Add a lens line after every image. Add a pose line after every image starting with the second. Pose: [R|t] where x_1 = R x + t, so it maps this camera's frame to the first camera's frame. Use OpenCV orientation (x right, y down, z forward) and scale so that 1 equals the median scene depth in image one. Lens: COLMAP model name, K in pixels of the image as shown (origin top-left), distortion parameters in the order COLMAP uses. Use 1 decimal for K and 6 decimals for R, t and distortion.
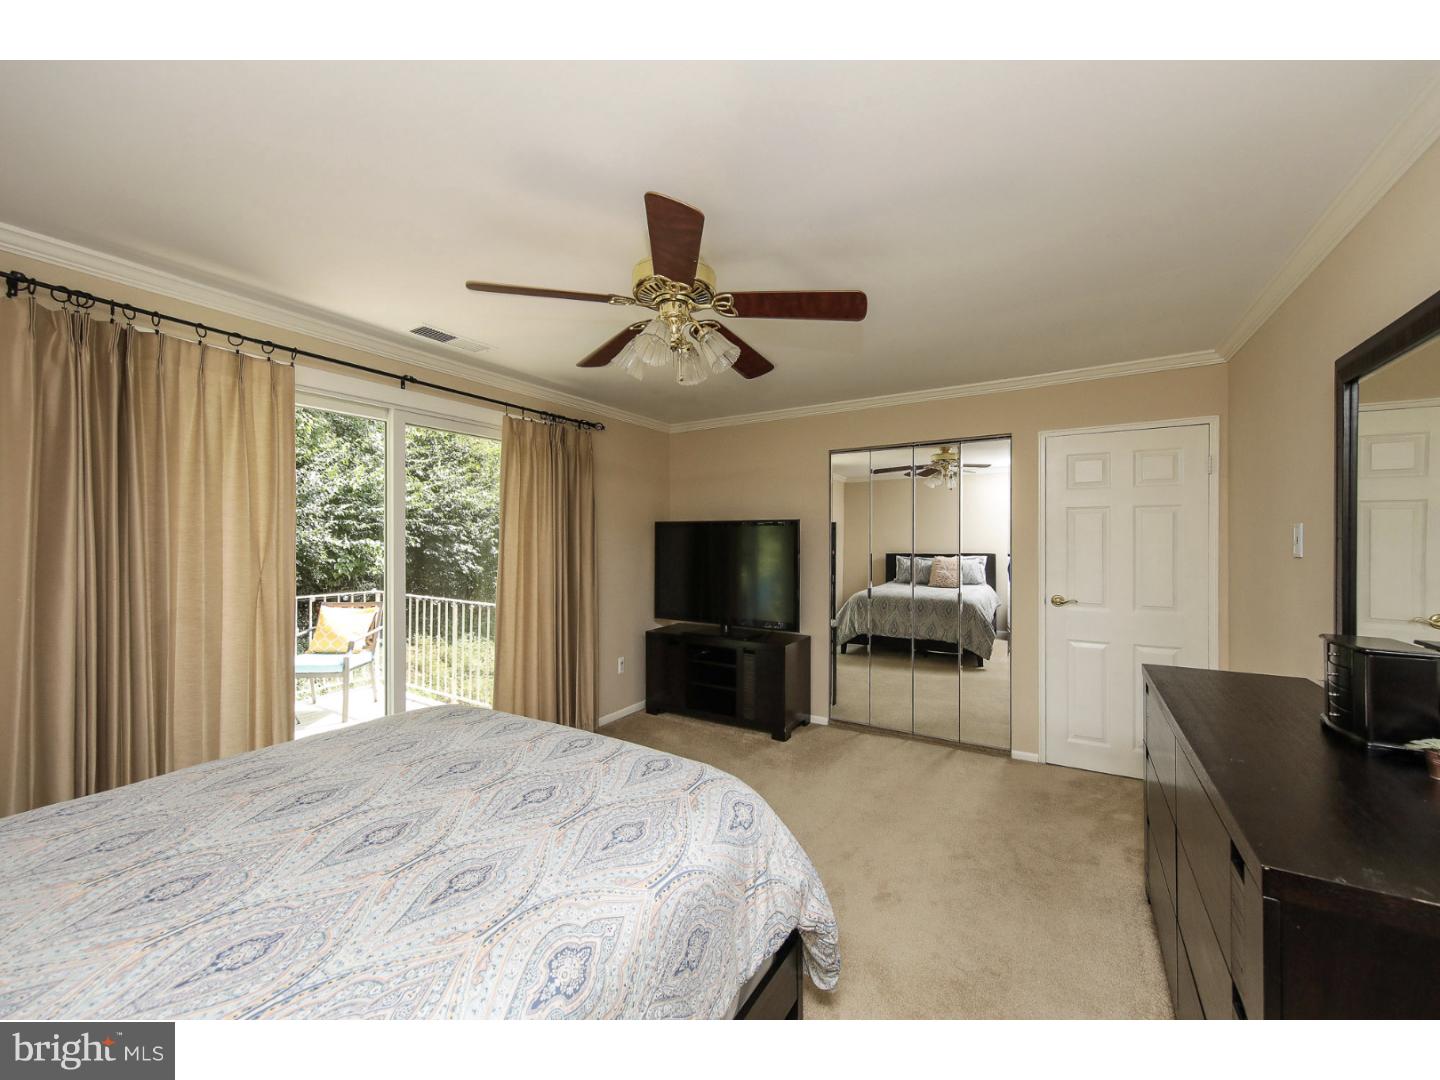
lens RADIAL K [[561.0, 0, 725.3], [0, 561.0, 541.9], [0, 0, 1]] dist [-0.003658, -0.000467]
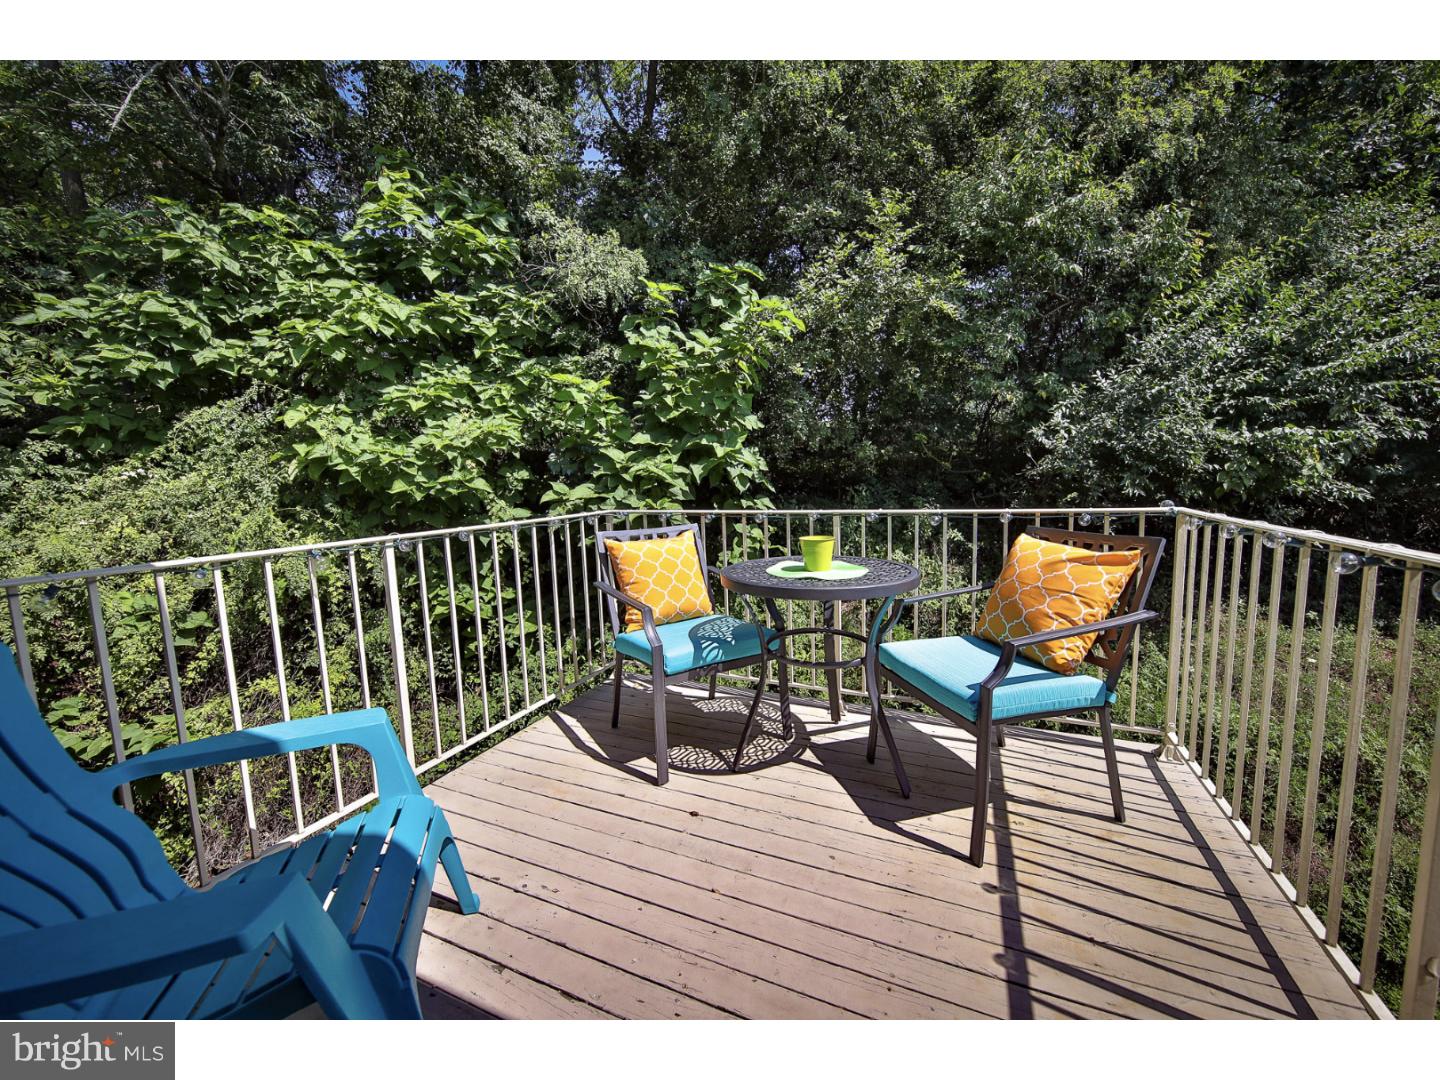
lens RADIAL K [[561.0, 0, 725.5], [0, 561.0, 547.2], [0, 0, 1]] dist [-0.003658, -0.000467]
pose [[0.144342, 0.107481, -0.983673, -0.177244], [0.023337, 0.993437, 0.111972, 0.038097], [0.989253, -0.039118, 0.140886, 0.386694]]
